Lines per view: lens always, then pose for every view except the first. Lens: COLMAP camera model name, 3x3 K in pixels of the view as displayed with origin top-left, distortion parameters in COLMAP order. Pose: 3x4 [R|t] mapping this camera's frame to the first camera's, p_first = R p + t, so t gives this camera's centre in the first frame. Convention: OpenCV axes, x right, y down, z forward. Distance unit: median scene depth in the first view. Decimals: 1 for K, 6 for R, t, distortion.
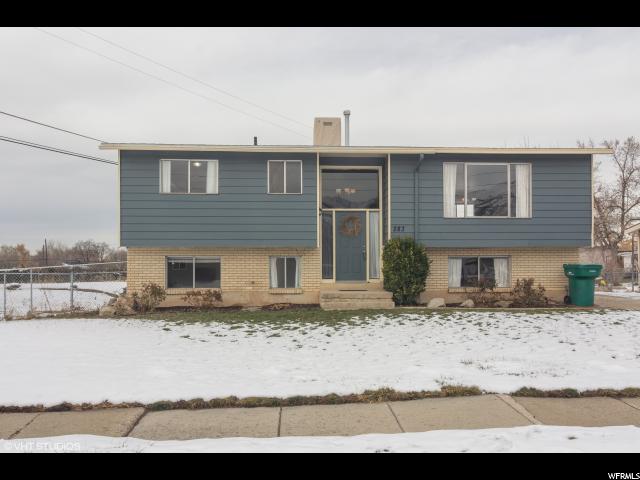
lens RADIAL K [[510.9, 0, 320.0], [0, 510.9, 240.0], [0, 0, 1]] dist [-0.002429, 0.000426]
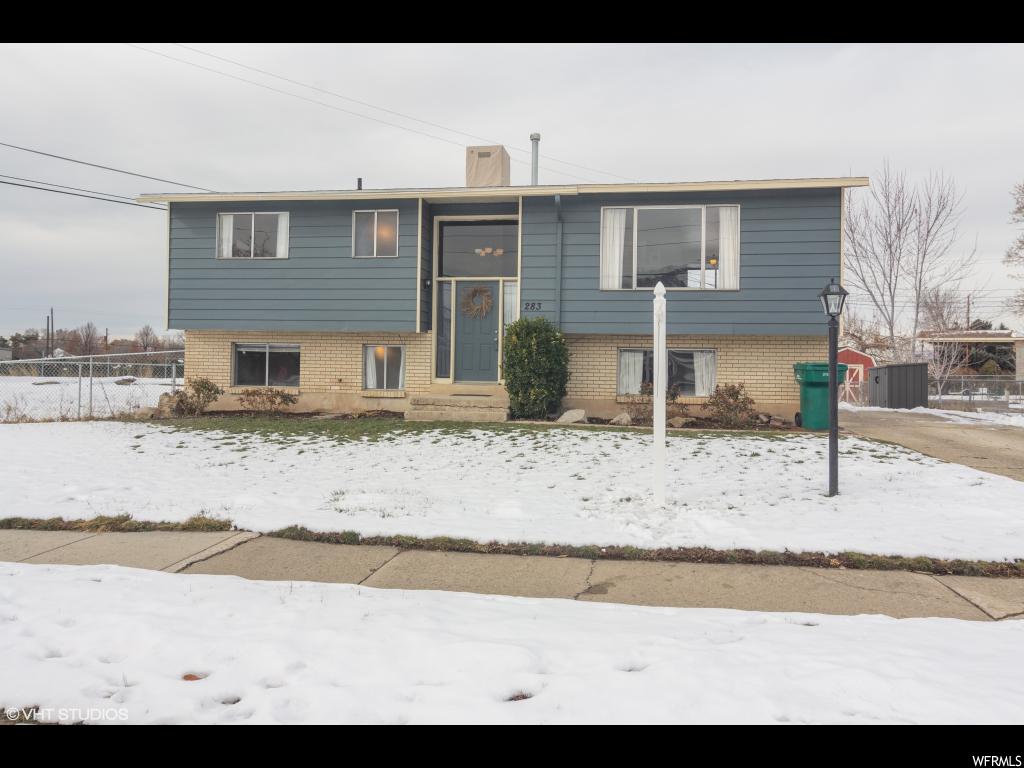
lens RADIAL K [[749.7, 0, 508.3], [0, 749.7, 330.1], [0, 0, 1]] dist [-0.001860, -0.000241]
pose [[0.976818, 0.007874, -0.213927, 0.332188], [-0.006239, 0.999946, 0.008313, 0.001627], [0.213980, -0.006785, 0.976814, 0.015942]]
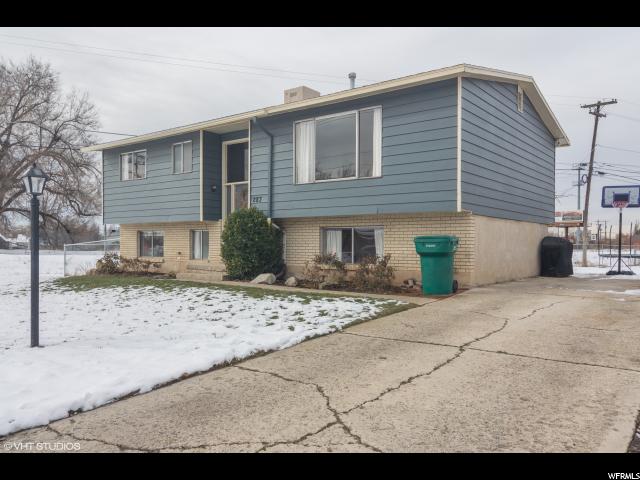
lens RADIAL K [[486.7, 0, 320.0], [0, 486.7, 240.0], [0, 0, 1]] dist [-0.002473, -0.000811]
pose [[0.778871, 0.000813, -0.627184, 0.803614], [0.031960, 0.998649, 0.040984, 0.019602], [0.626370, -0.051966, 0.777792, 0.359465]]
